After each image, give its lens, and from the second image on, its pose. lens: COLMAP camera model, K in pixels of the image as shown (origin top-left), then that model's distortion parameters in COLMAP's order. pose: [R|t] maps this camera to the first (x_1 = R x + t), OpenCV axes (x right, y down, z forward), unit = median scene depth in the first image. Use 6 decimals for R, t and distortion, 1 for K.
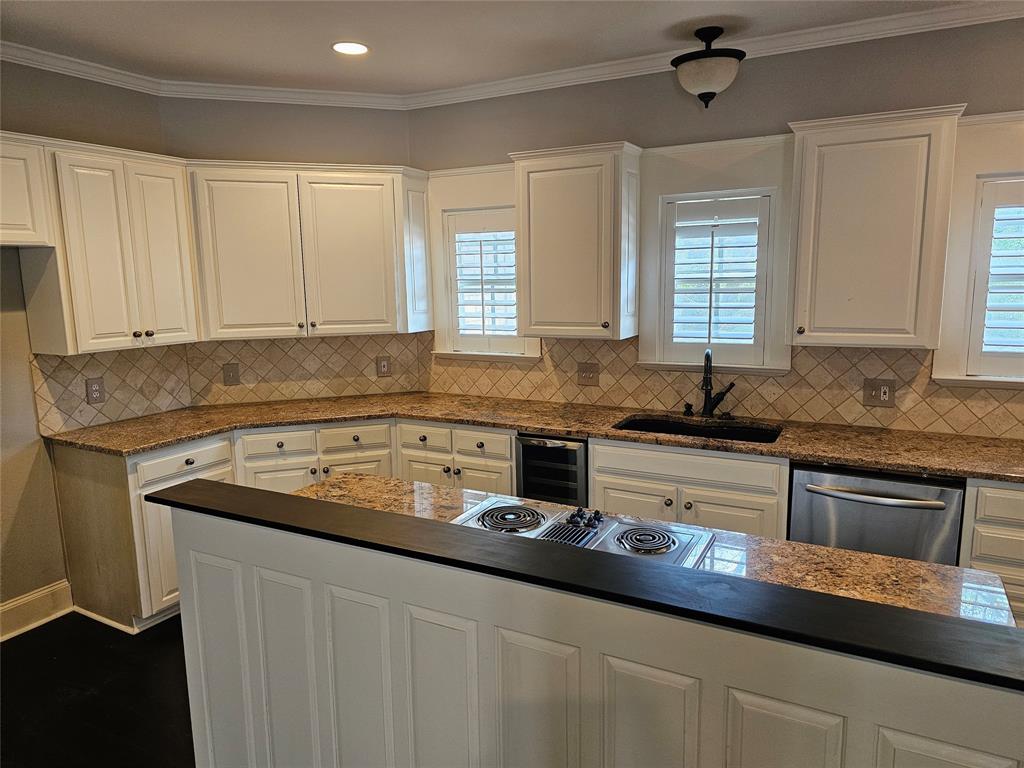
lens RADIAL K [[684.5, 0, 516.4], [0, 684.5, 384.4], [0, 0, 1]] dist [0.092323, -0.105055]
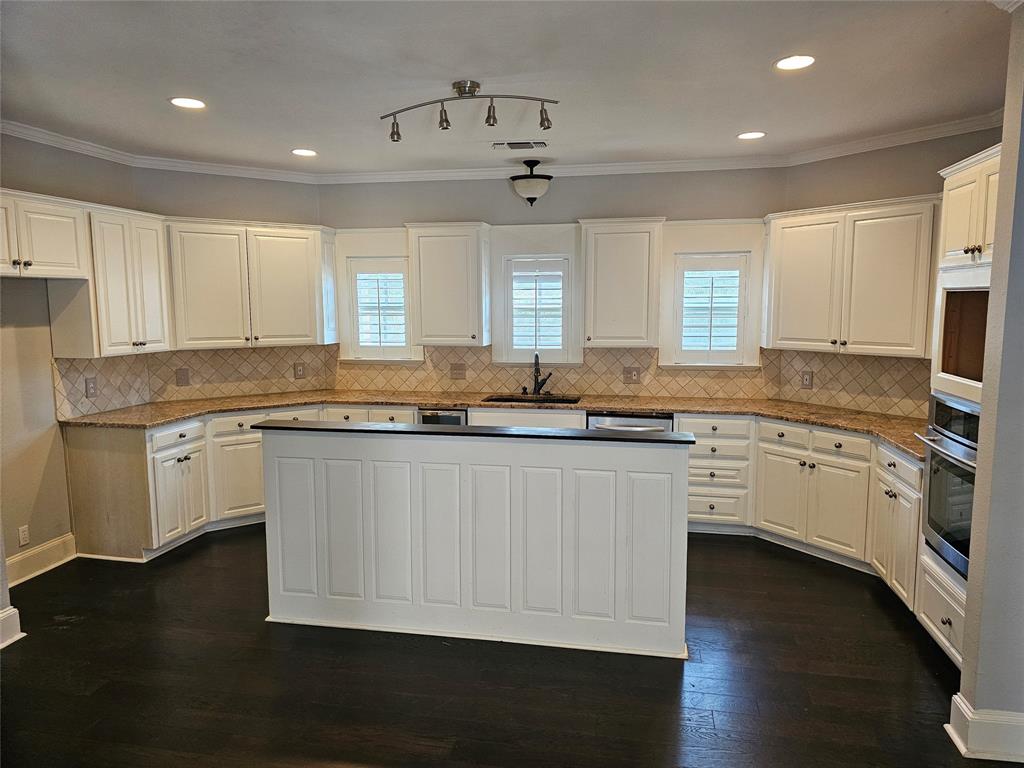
lens RADIAL K [[684.5, 0, 516.4], [0, 684.5, 384.4], [0, 0, 1]] dist [0.092323, -0.105055]
pose [[0.955903, -0.022054, 0.292853, -0.228460], [0.035043, 0.998617, -0.039182, 0.083500], [-0.291584, 0.047717, 0.955354, -0.492455]]
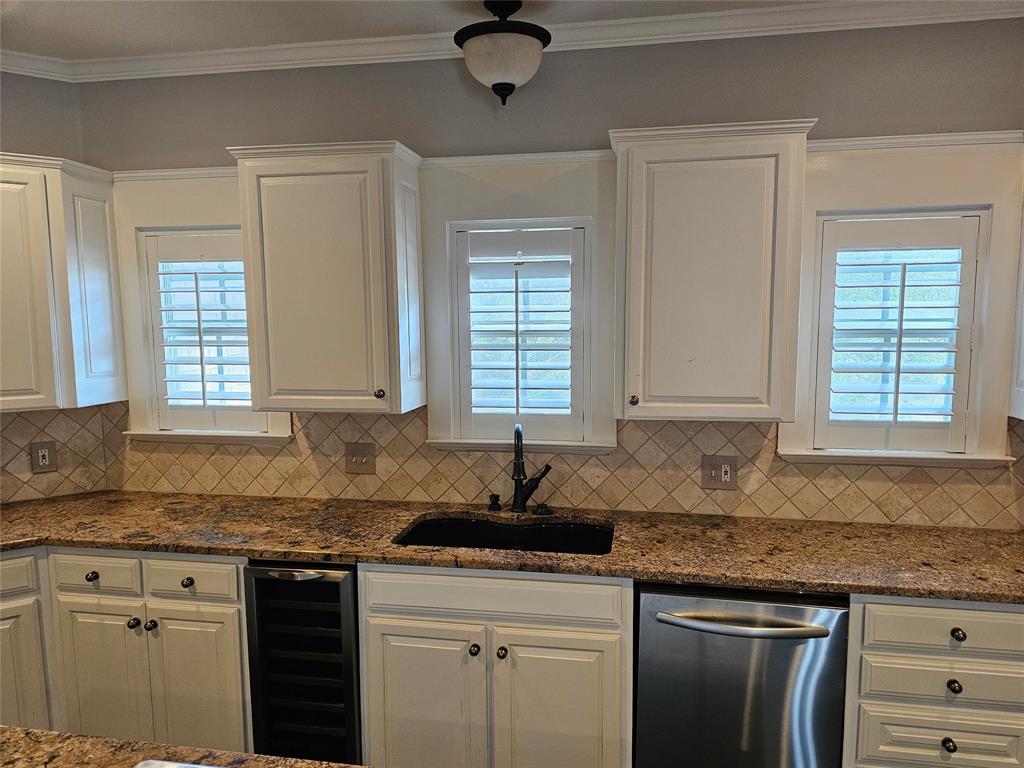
lens RADIAL K [[683.6, 0, 519.8], [0, 683.6, 393.5], [0, 0, 1]] dist [0.097381, -0.107312]
pose [[0.953261, -0.022585, 0.301301, 0.052661], [0.038598, 0.998135, -0.047298, -0.046858], [-0.299671, 0.056717, 0.952355, 0.271845]]
